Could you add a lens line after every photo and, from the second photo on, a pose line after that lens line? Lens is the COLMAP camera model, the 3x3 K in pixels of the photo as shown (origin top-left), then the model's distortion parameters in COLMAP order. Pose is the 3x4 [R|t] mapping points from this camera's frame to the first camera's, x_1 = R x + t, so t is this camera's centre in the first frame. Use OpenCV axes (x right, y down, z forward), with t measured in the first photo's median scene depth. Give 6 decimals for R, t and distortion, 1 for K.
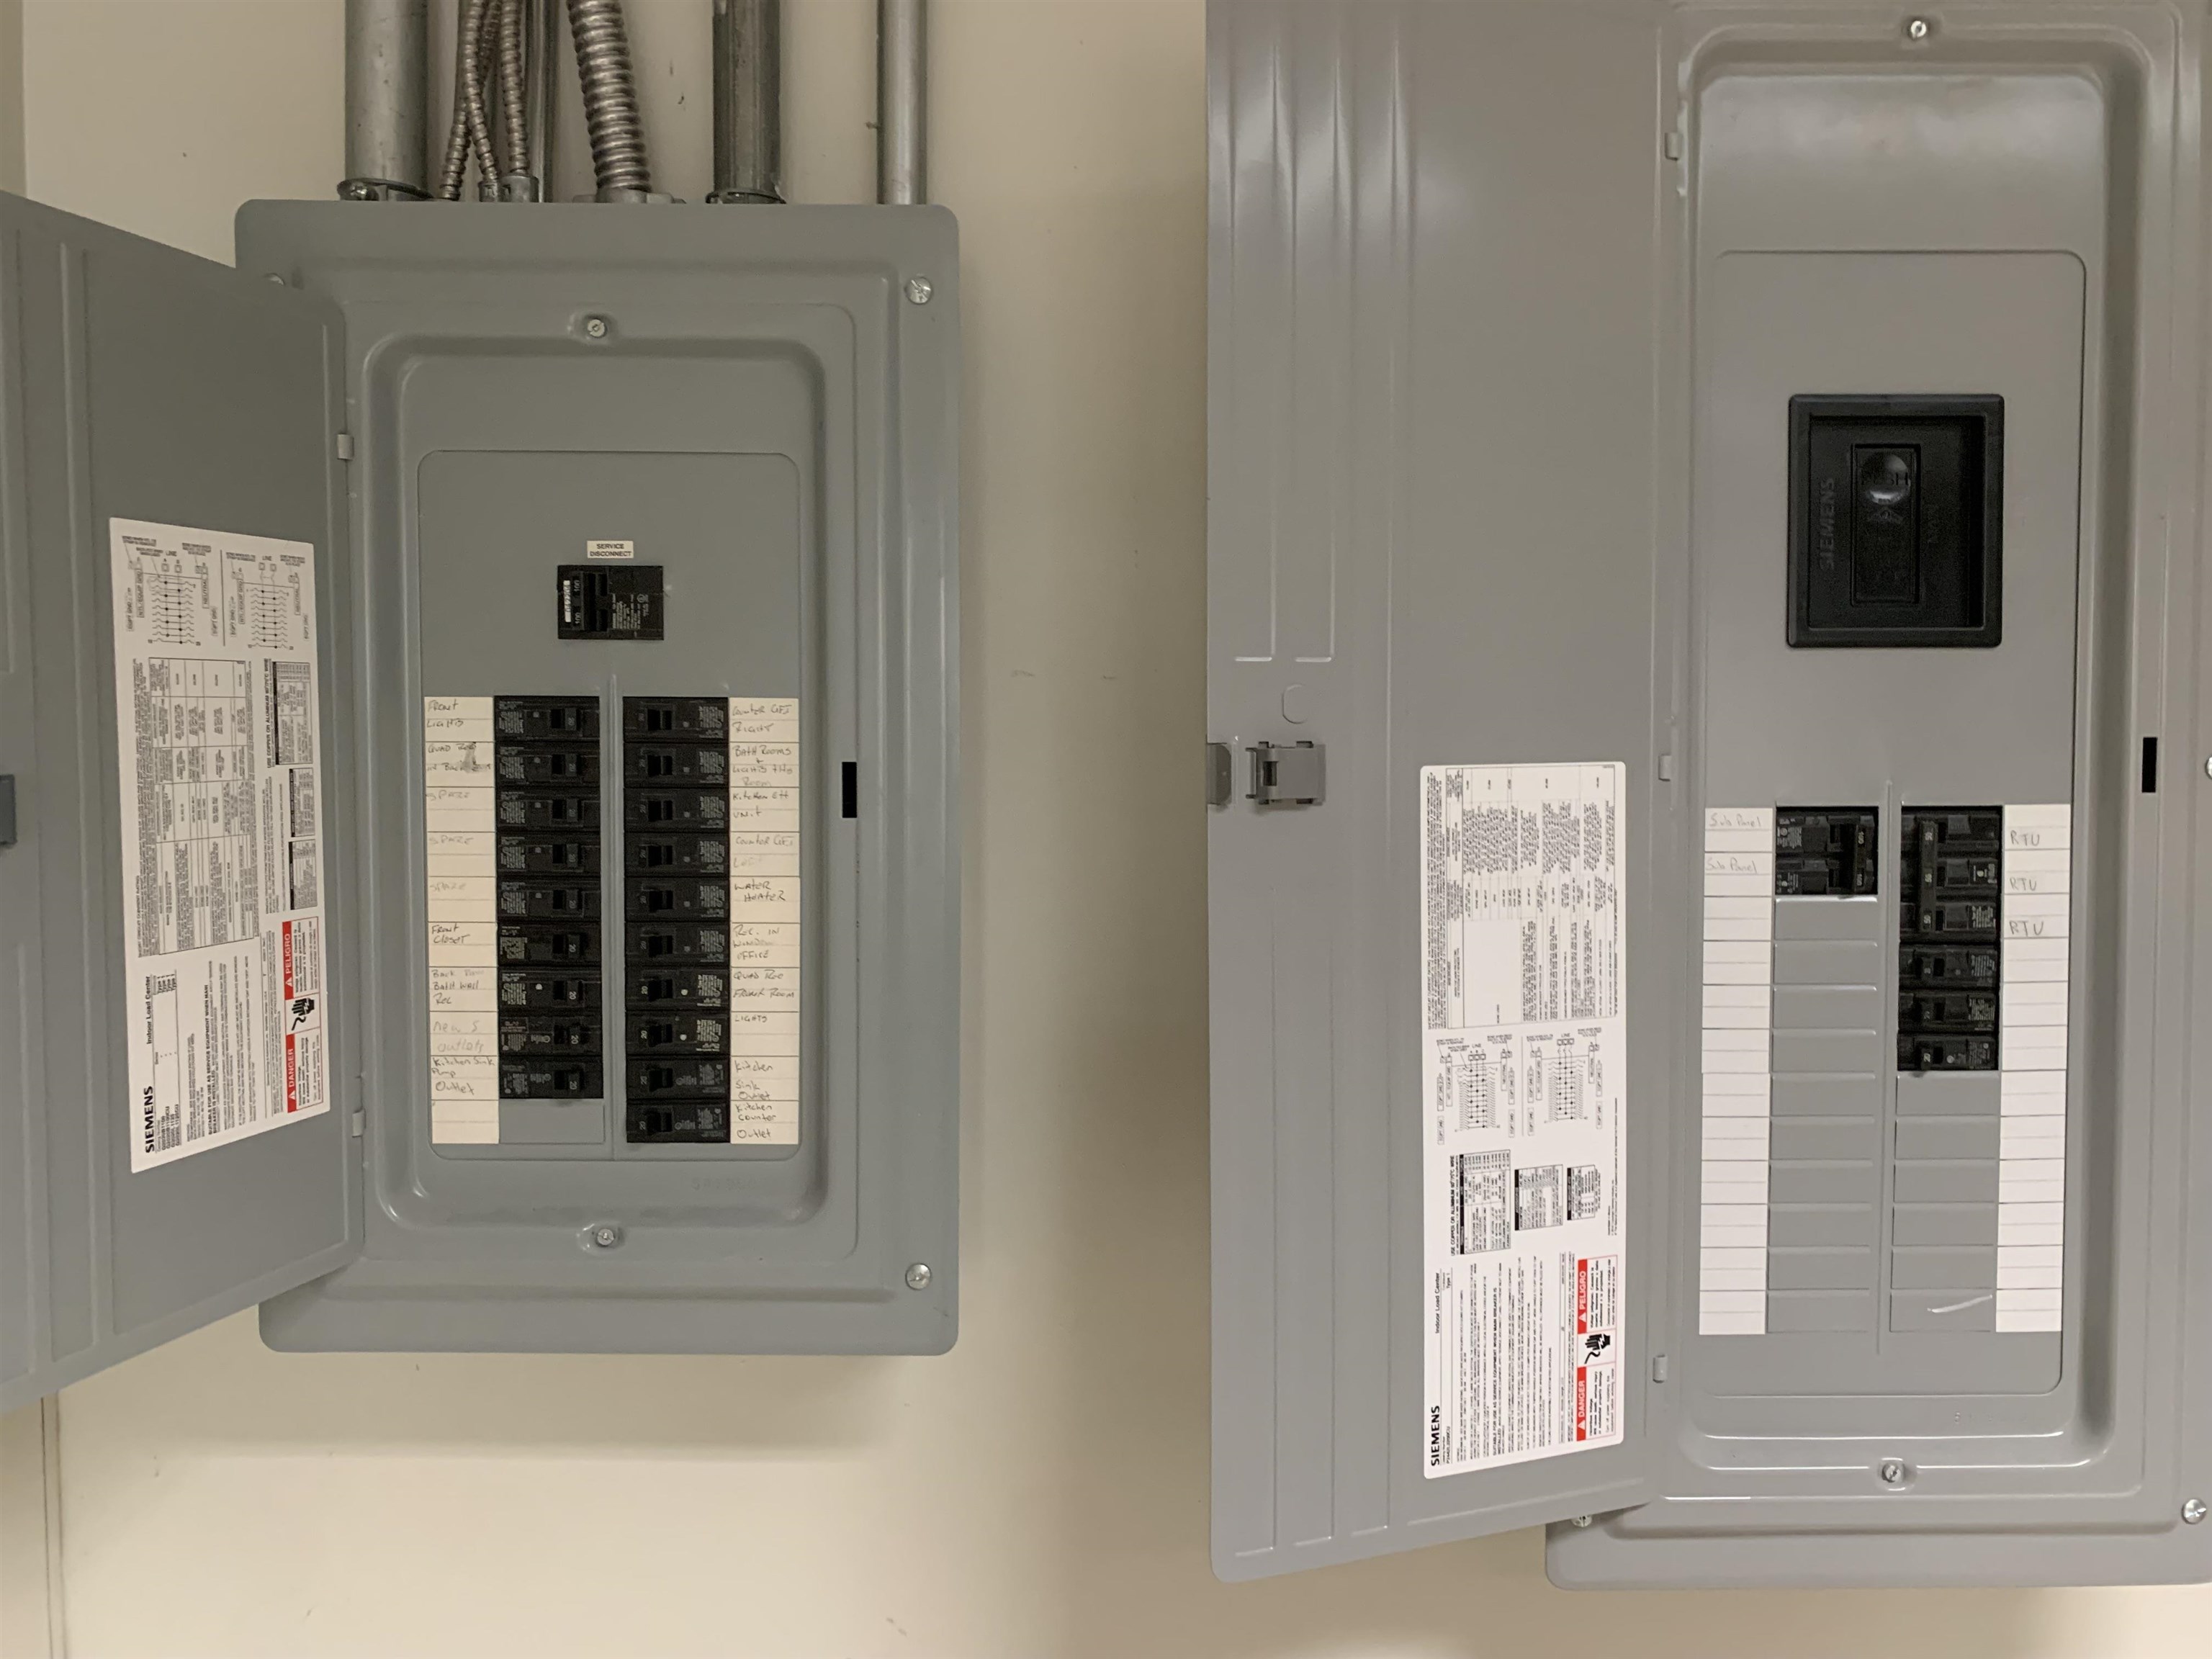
lens RADIAL K [[1685.4, 0, 1114.8], [0, 1685.4, 790.9], [0, 0, 1]] dist [0.008367, -0.004612]
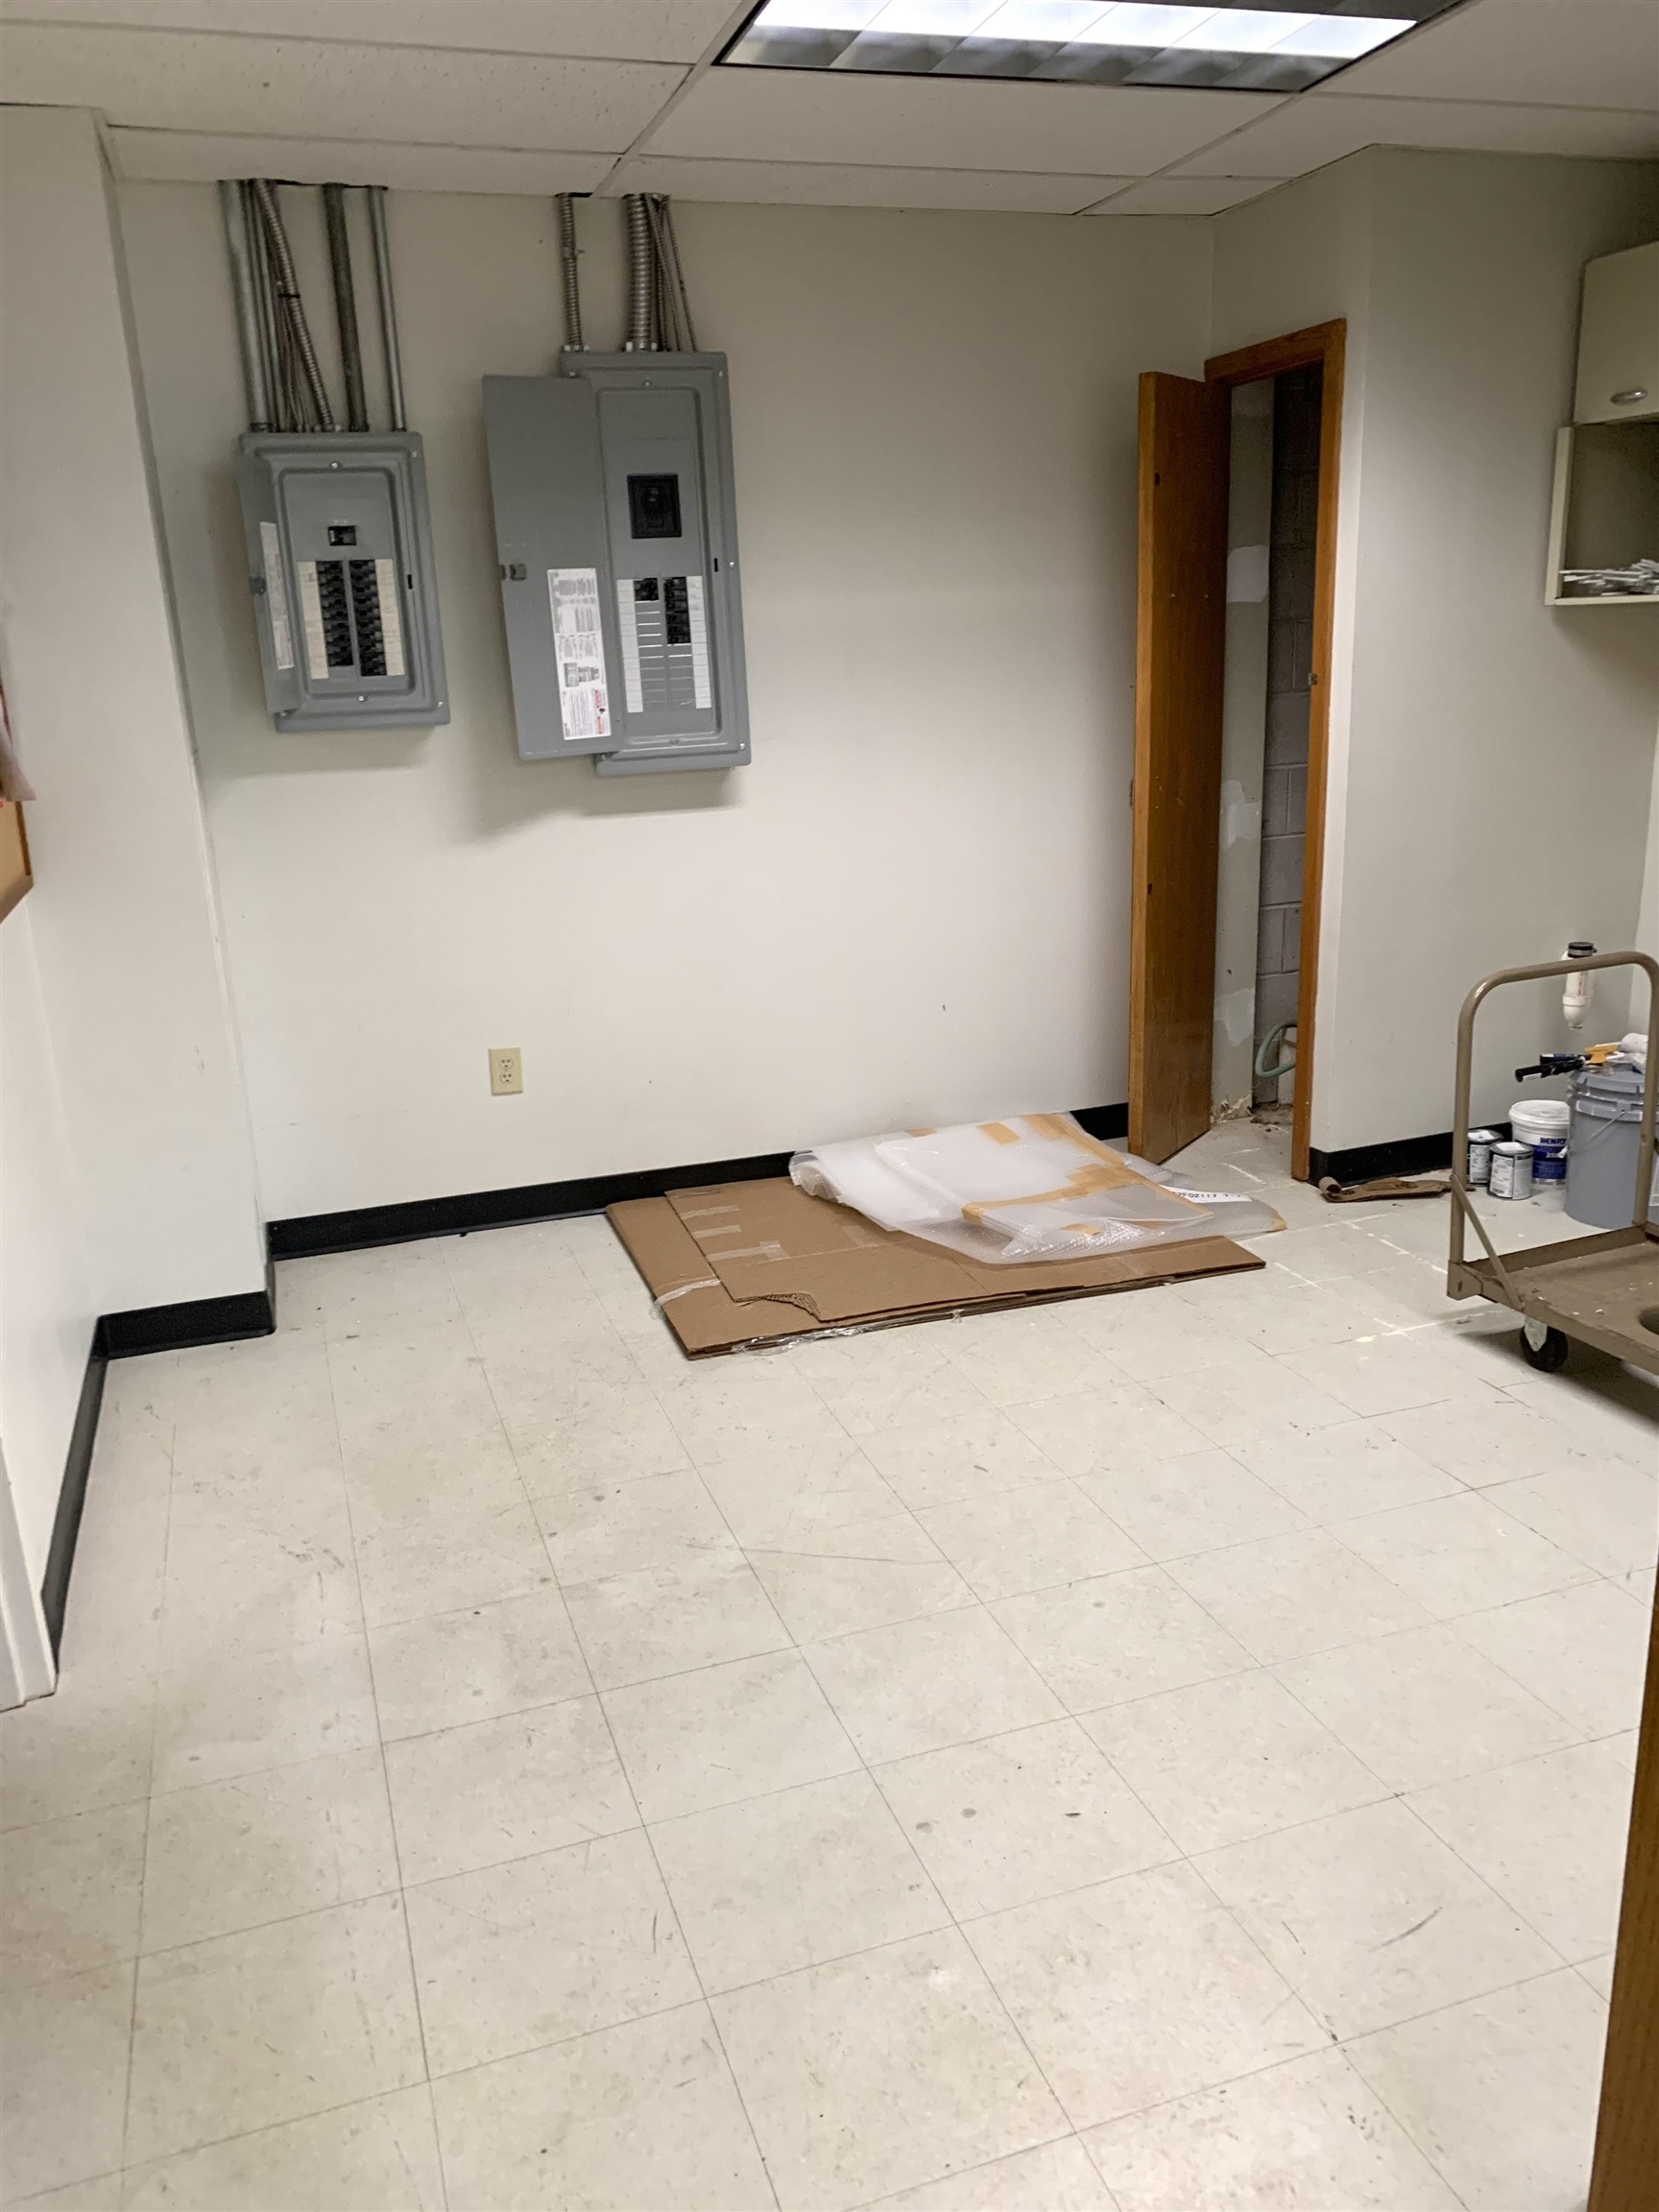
lens RADIAL K [[1660.2, 0, 829.5], [0, 1660.2, 1106.0], [0, 0, 1]] dist [-0.002586, -0.004088]
pose [[0.939756, -0.136504, 0.313411, -0.628048], [0.061021, 0.969075, 0.239102, 0.327195], [-0.336357, -0.205573, 0.919023, -3.267714]]
